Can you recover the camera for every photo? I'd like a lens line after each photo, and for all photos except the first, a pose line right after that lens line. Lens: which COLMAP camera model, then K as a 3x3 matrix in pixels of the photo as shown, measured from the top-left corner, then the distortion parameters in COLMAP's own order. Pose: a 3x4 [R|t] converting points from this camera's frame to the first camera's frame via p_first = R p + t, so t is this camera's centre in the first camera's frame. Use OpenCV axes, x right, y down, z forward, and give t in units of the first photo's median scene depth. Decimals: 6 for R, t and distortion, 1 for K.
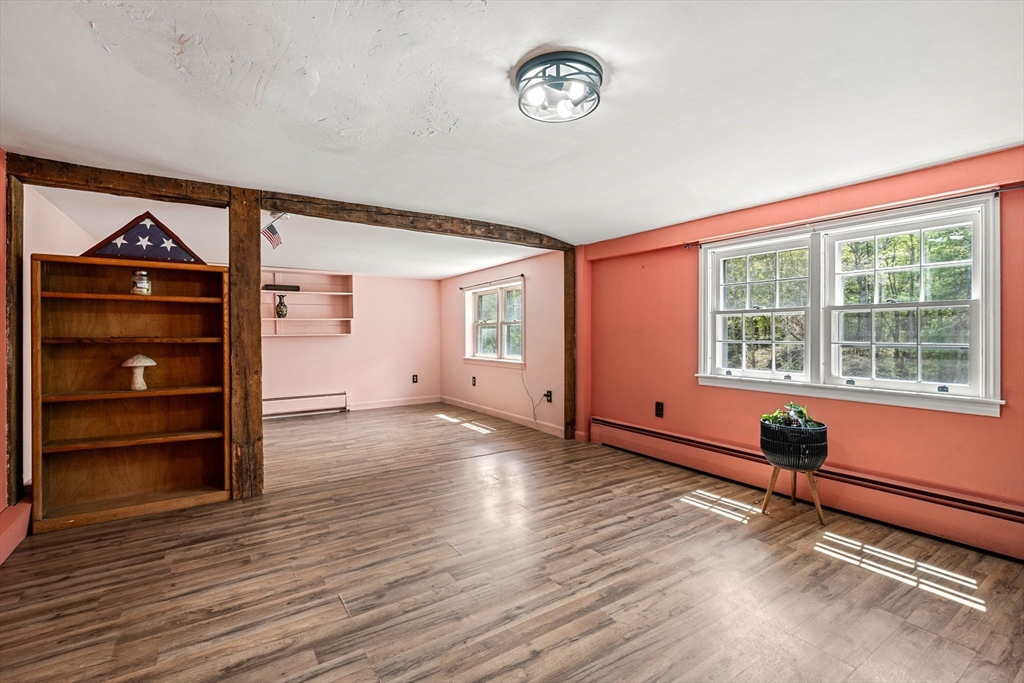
lens RADIAL K [[466.8, 0, 509.4], [0, 466.8, 328.8], [0, 0, 1]] dist [0.000968, -0.000162]
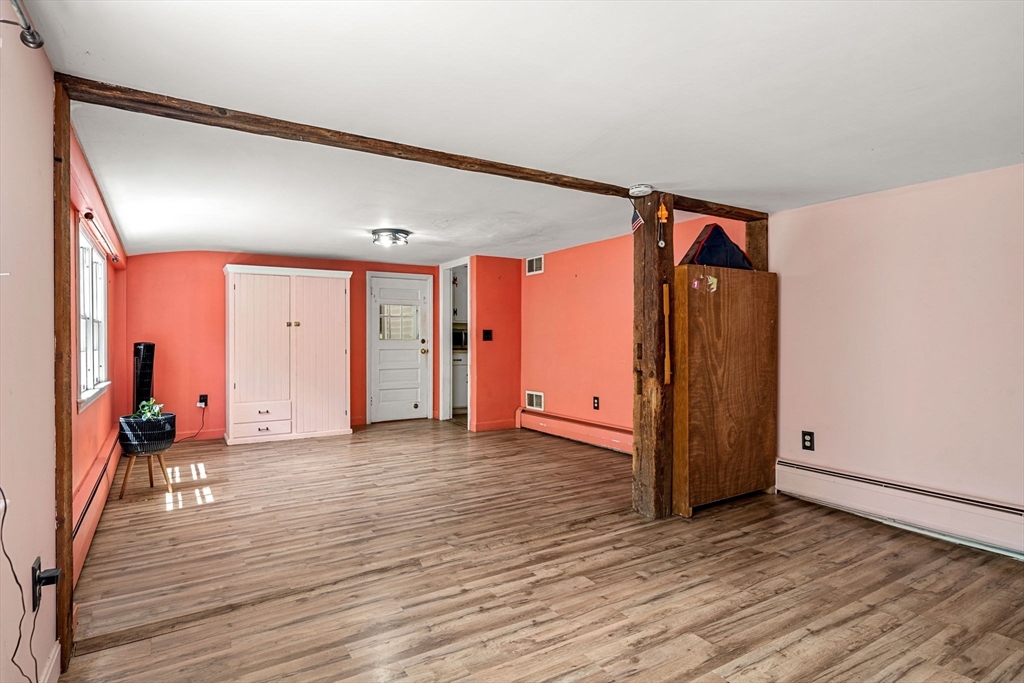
lens RADIAL K [[466.8, 0, 509.4], [0, 466.8, 328.8], [0, 0, 1]] dist [0.000968, -0.000162]
pose [[-0.999914, 0.008470, -0.010007, -0.274805], [0.008809, 0.999371, -0.034354, 0.022599], [0.009709, -0.034439, -0.999360, 1.973719]]
